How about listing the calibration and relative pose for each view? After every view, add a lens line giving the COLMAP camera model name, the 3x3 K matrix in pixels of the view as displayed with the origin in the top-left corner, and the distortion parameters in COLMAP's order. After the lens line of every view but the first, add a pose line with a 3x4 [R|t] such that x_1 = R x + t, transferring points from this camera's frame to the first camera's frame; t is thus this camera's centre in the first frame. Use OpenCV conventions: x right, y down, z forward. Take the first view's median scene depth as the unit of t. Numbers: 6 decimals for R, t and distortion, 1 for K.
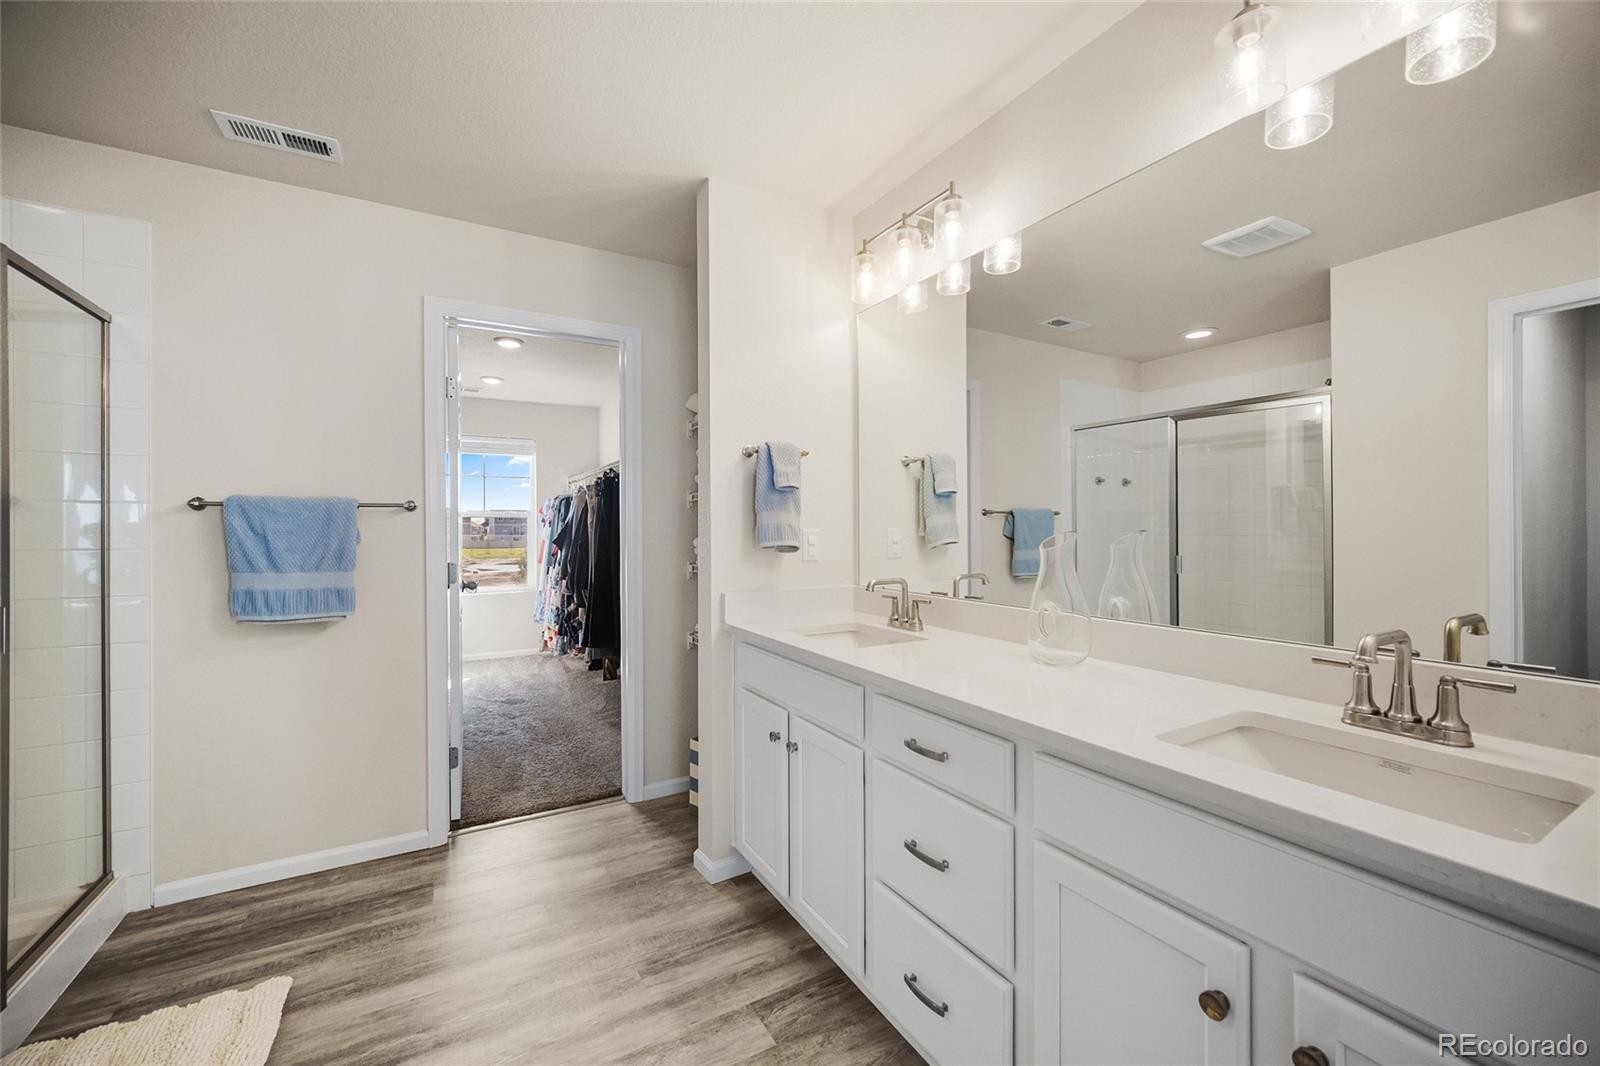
lens RADIAL K [[633.9, 0, 800.0], [0, 633.9, 533.0], [0, 0, 1]] dist [-0.000113, 0.000539]
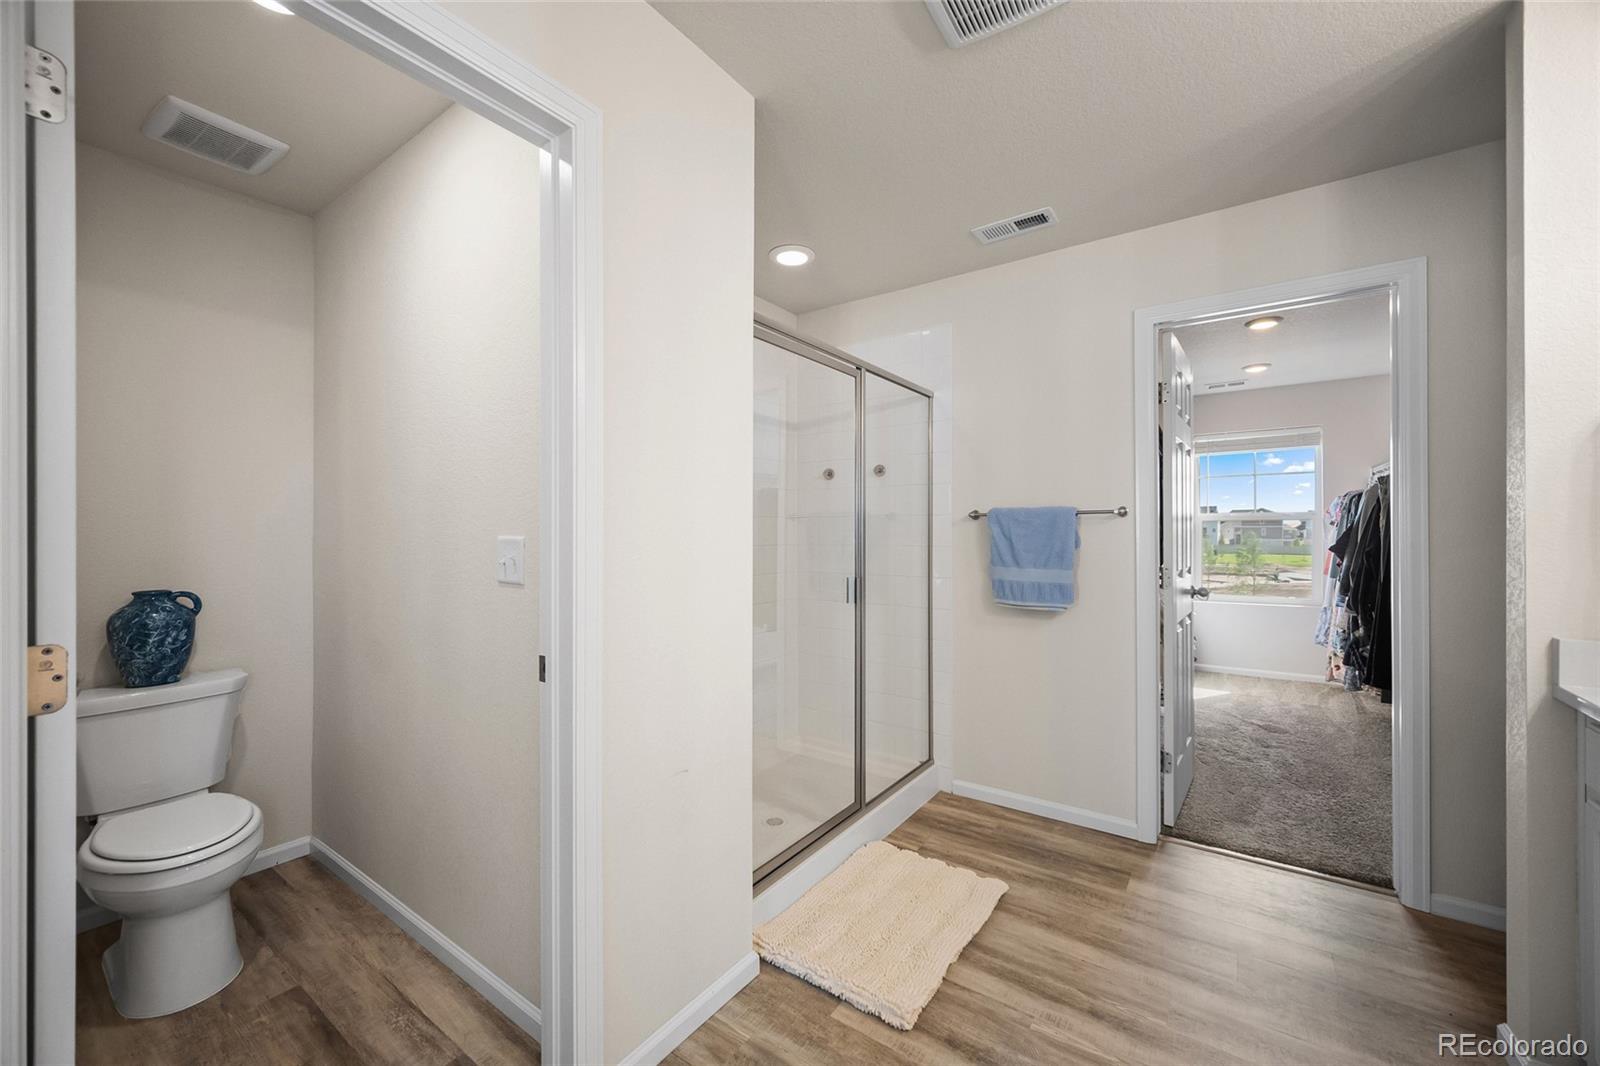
lens RADIAL K [[632.2, 0, 798.7], [0, 632.2, 537.4], [0, 0, 1]] dist [-0.003406, 0.000187]
pose [[0.413130, 0.006808, -0.910647, 0.128532], [-0.005791, 0.999971, 0.004849, -0.001651], [0.910654, 0.003271, 0.413158, 0.067332]]
